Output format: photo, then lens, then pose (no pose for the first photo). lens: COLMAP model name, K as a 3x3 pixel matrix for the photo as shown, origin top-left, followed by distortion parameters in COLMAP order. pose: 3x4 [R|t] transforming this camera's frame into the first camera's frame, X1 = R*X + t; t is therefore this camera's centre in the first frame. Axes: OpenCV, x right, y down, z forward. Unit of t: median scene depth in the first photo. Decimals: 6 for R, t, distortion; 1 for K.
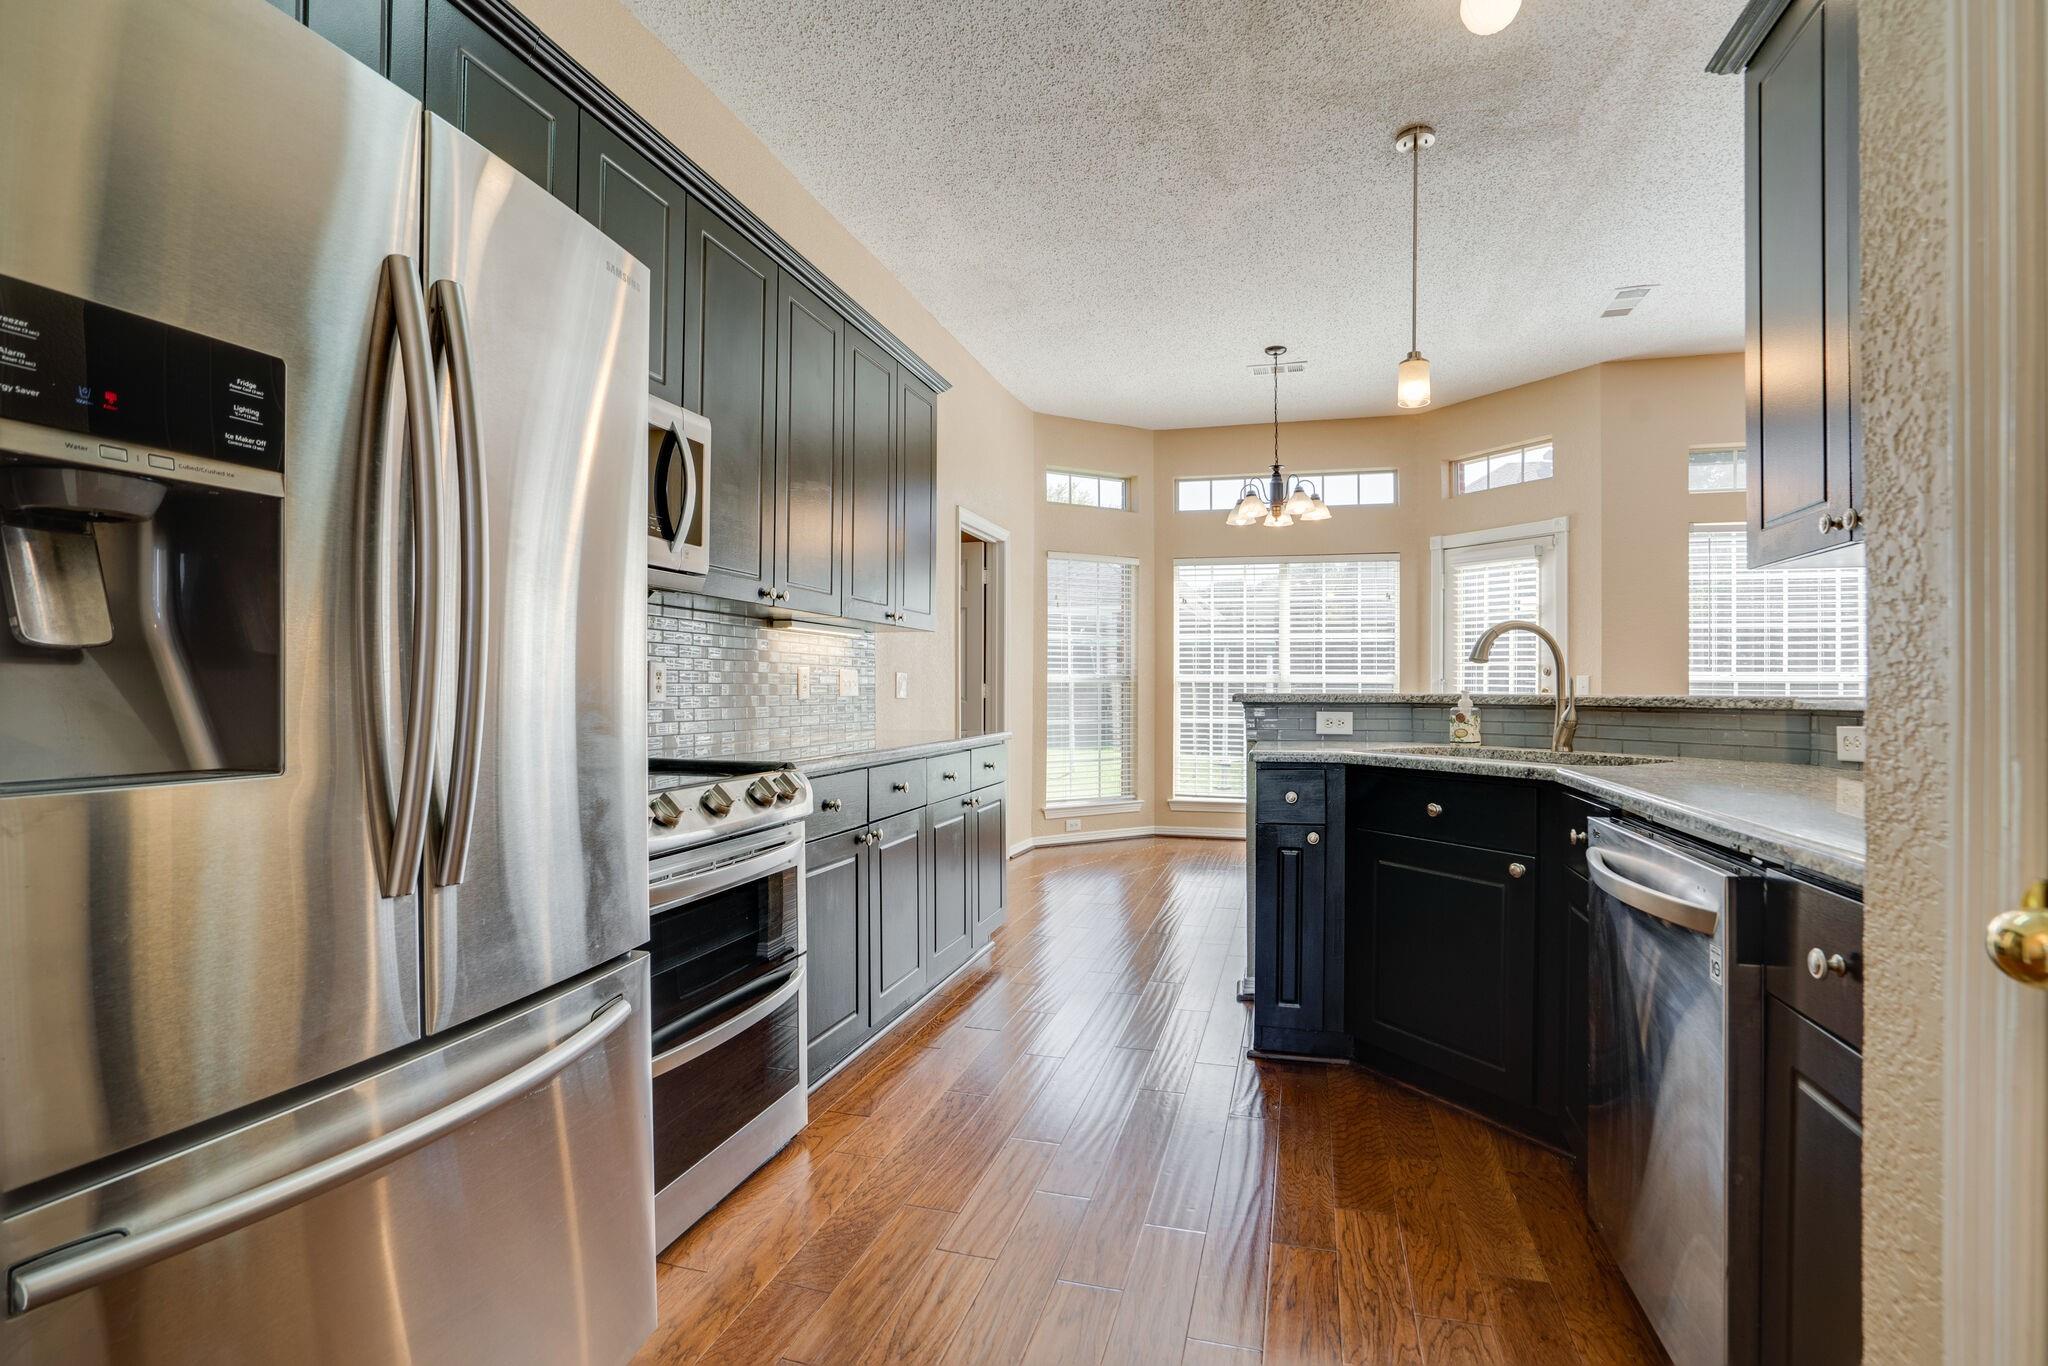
lens RADIAL K [[977.9, 0, 1024.0], [0, 977.9, 683.0], [0, 0, 1]] dist [-0.038846, 0.051005]
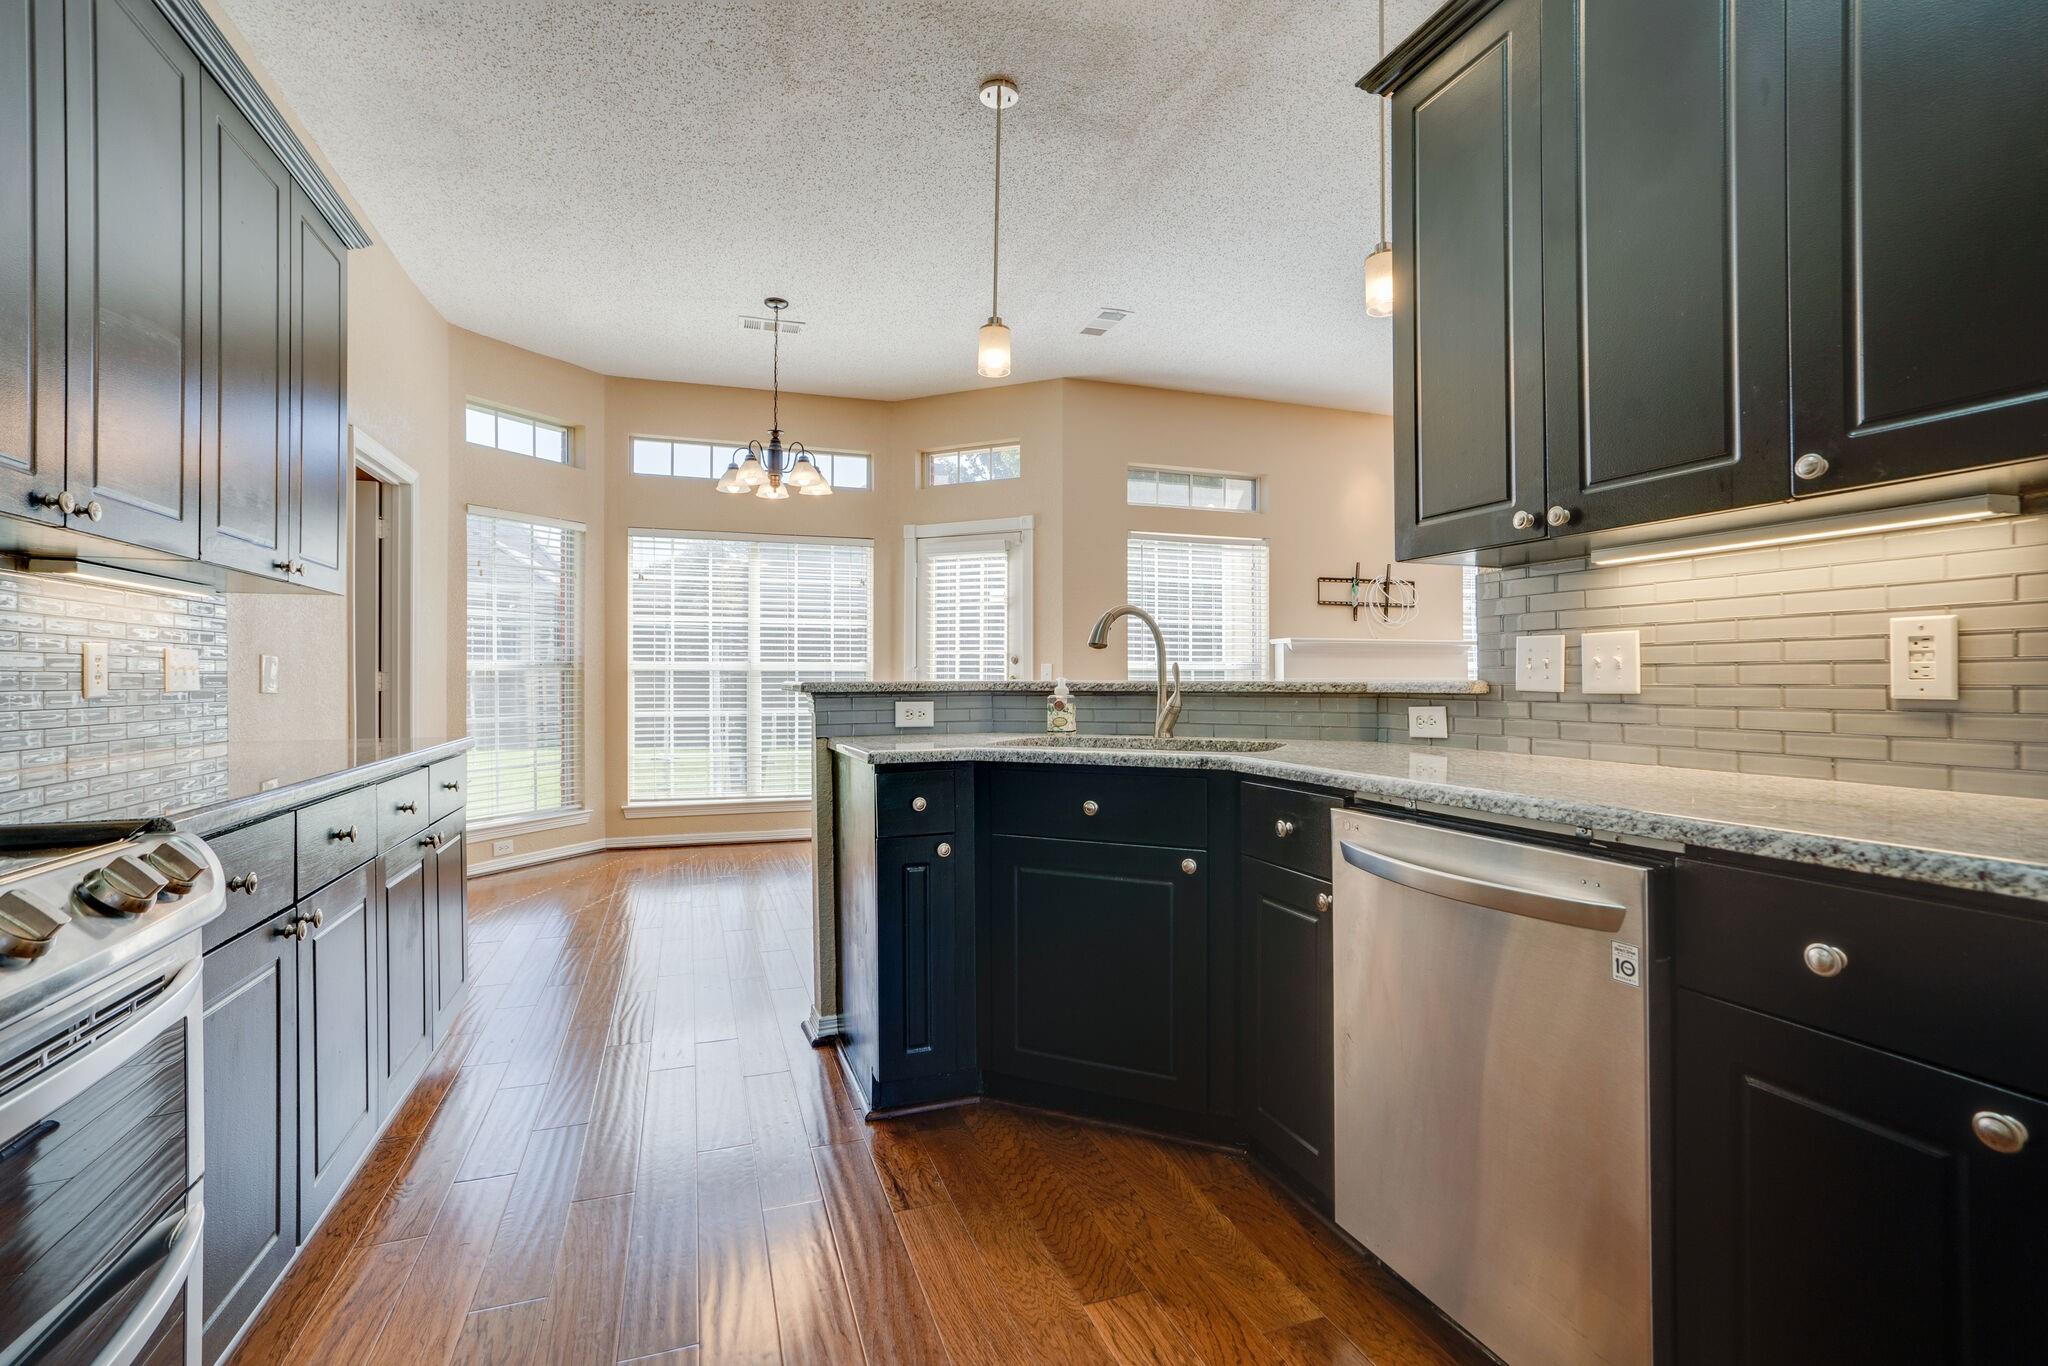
lens RADIAL K [[972.3, 0, 1023.1], [0, 972.3, 671.8], [0, 0, 1]] dist [-0.038236, 0.040534]
pose [[0.819076, -0.001160, 0.573683, -0.090039], [0.001248, 0.999999, 0.000239, 0.001476], [-0.573683, 0.000520, 0.819077, 0.171380]]
